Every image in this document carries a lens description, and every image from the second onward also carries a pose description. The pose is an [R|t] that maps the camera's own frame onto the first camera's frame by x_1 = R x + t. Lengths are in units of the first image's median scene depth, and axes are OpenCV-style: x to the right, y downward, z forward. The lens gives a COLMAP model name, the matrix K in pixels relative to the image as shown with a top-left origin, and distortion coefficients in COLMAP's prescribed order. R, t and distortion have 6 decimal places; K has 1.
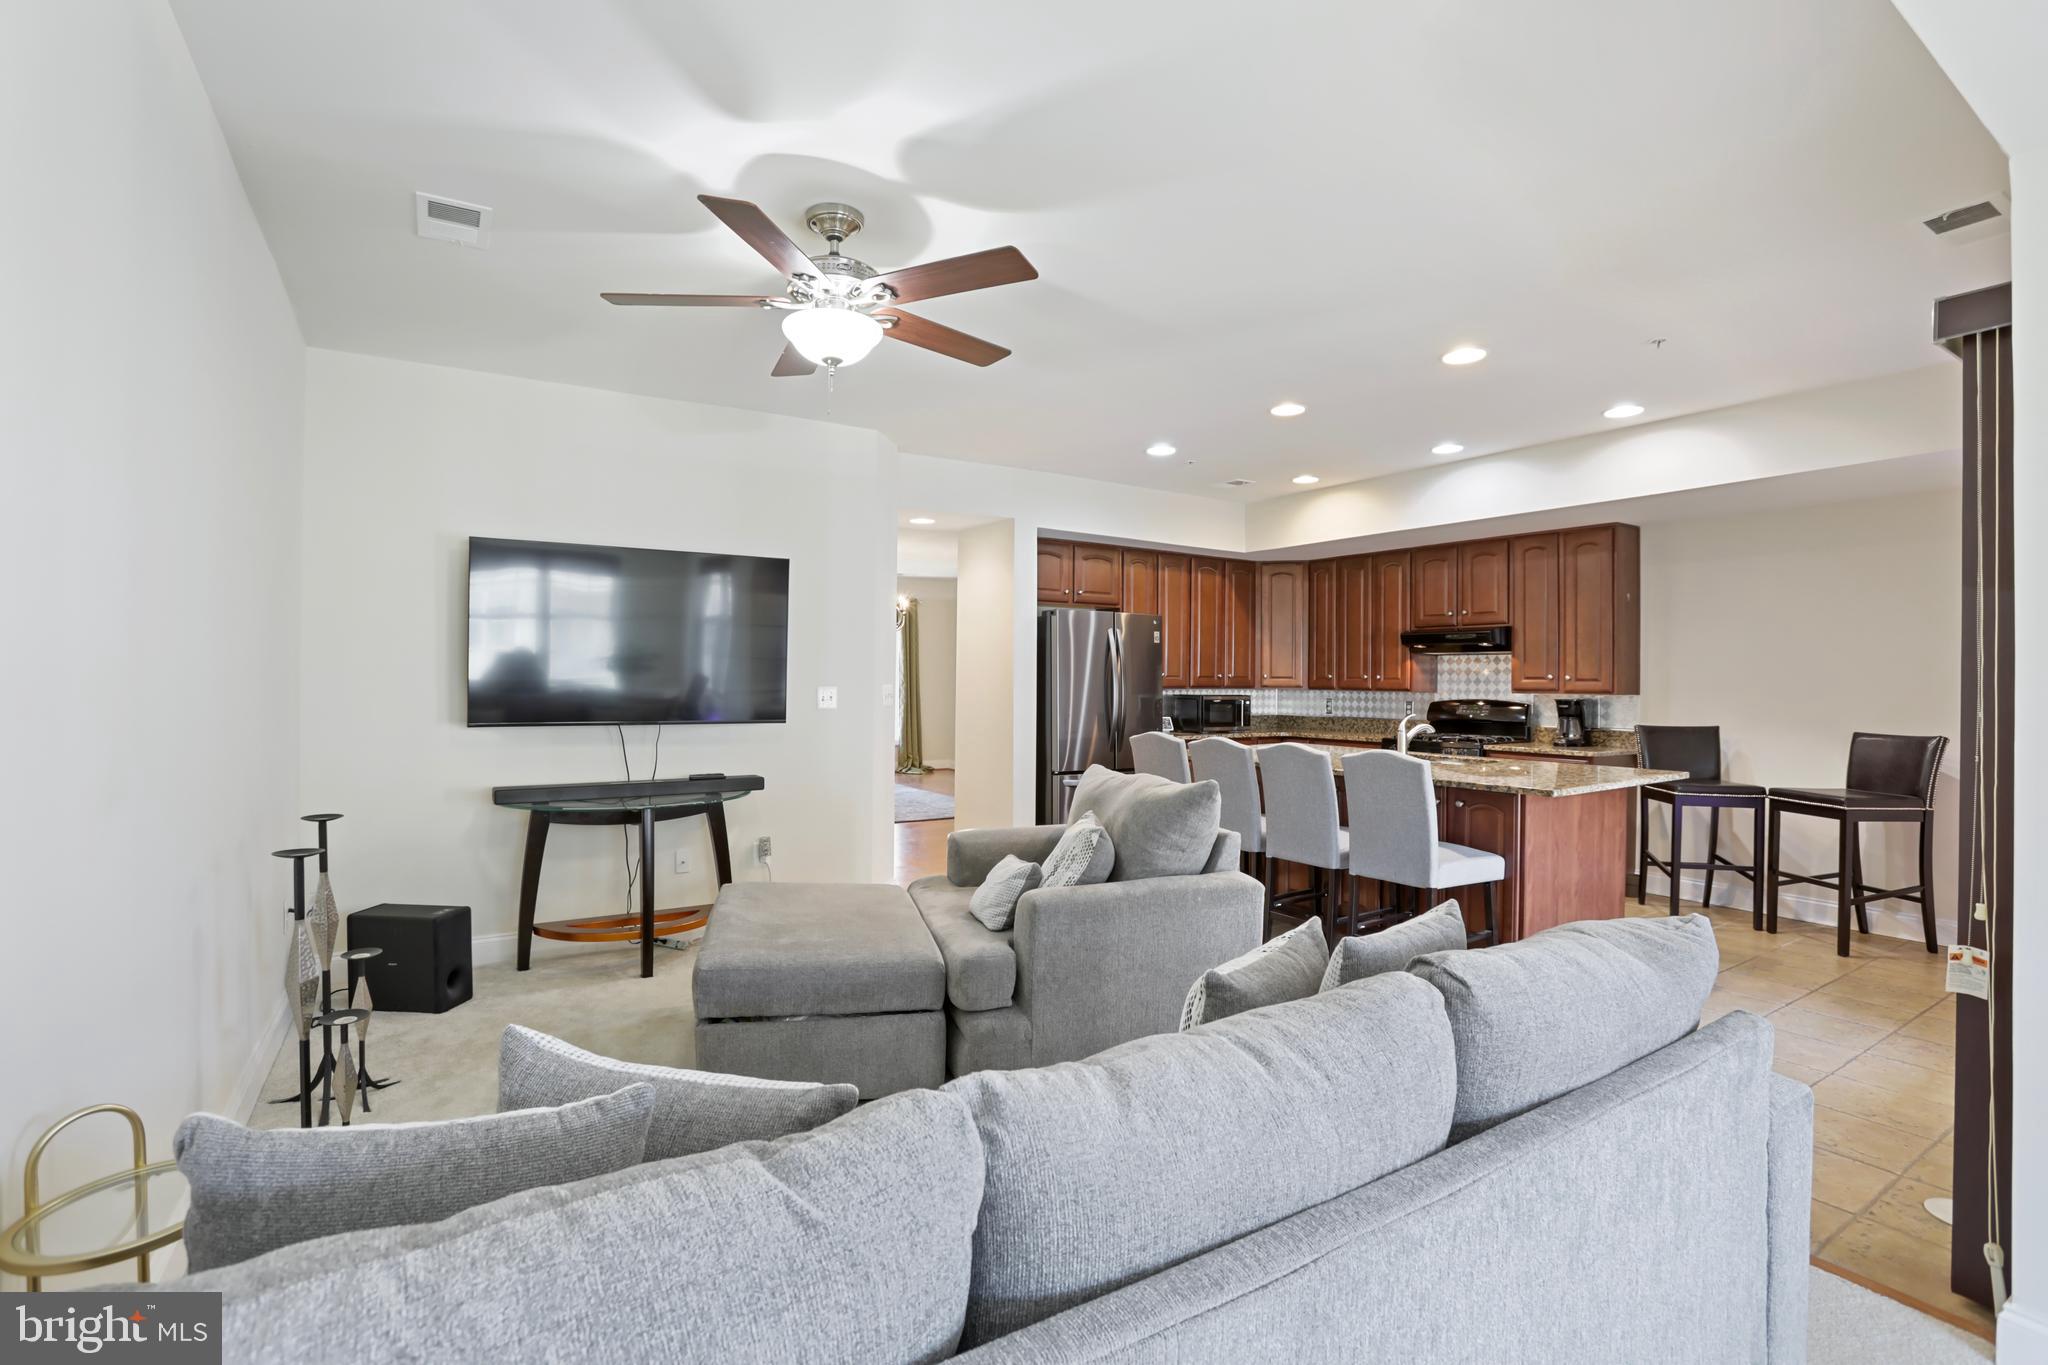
lens RADIAL K [[948.5, 0, 1011.1], [0, 948.5, 679.1], [0, 0, 1]] dist [-0.083850, 0.040524]
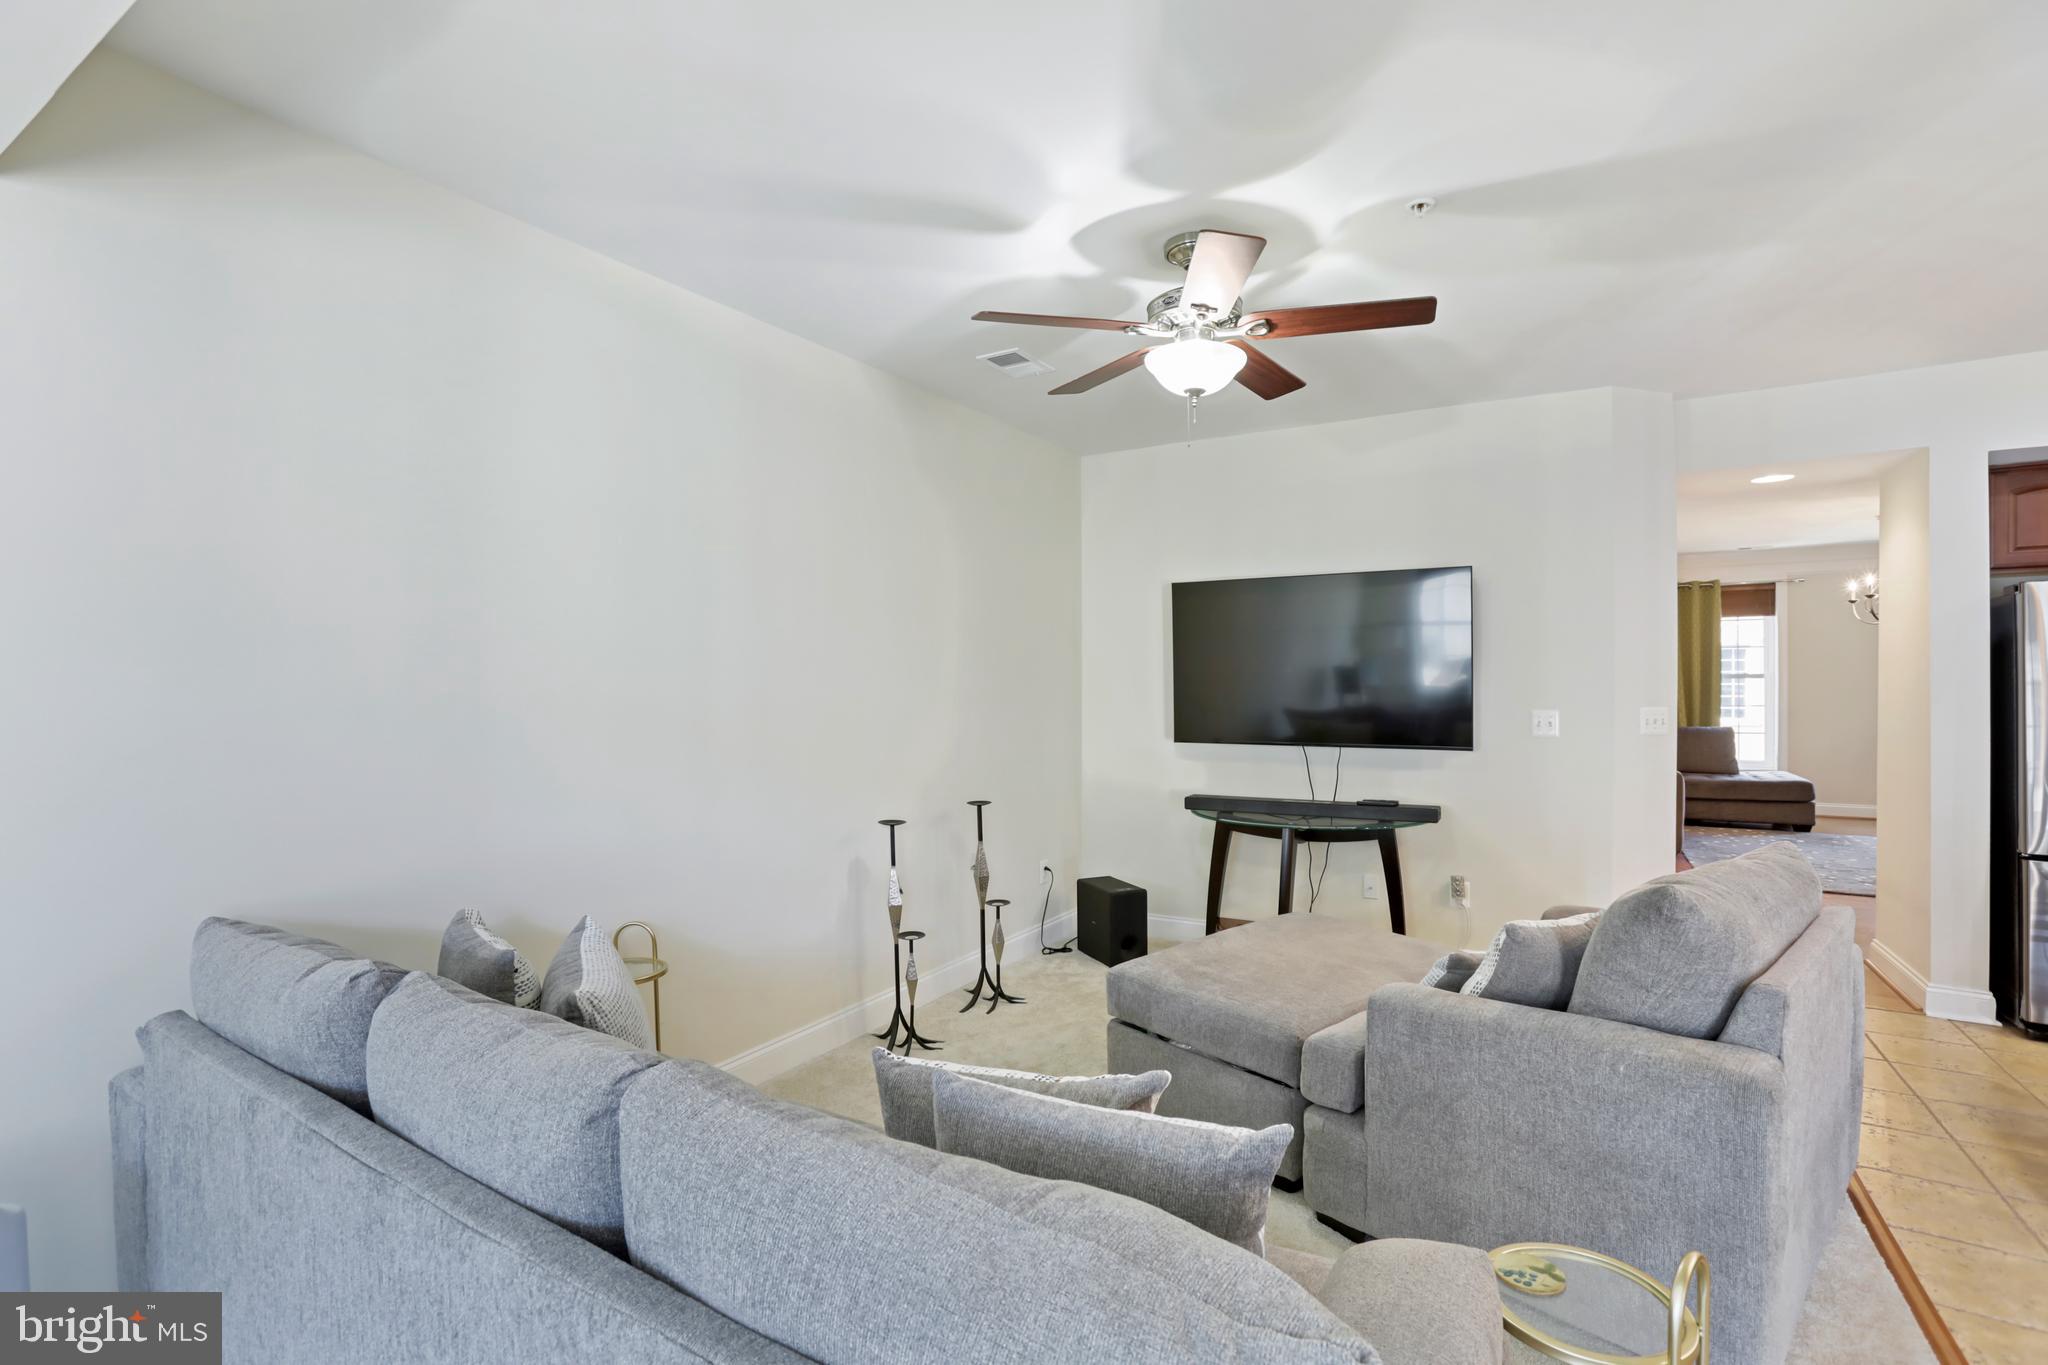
lens RADIAL K [[943.0, 0, 1012.4], [0, 943.0, 693.9], [0, 0, 1]] dist [-0.075588, 0.030053]
pose [[0.444107, -0.000972, -0.895973, 0.267554], [0.011525, 0.999923, 0.004627, -0.012555], [0.895900, -0.012381, 0.444084, 0.170822]]
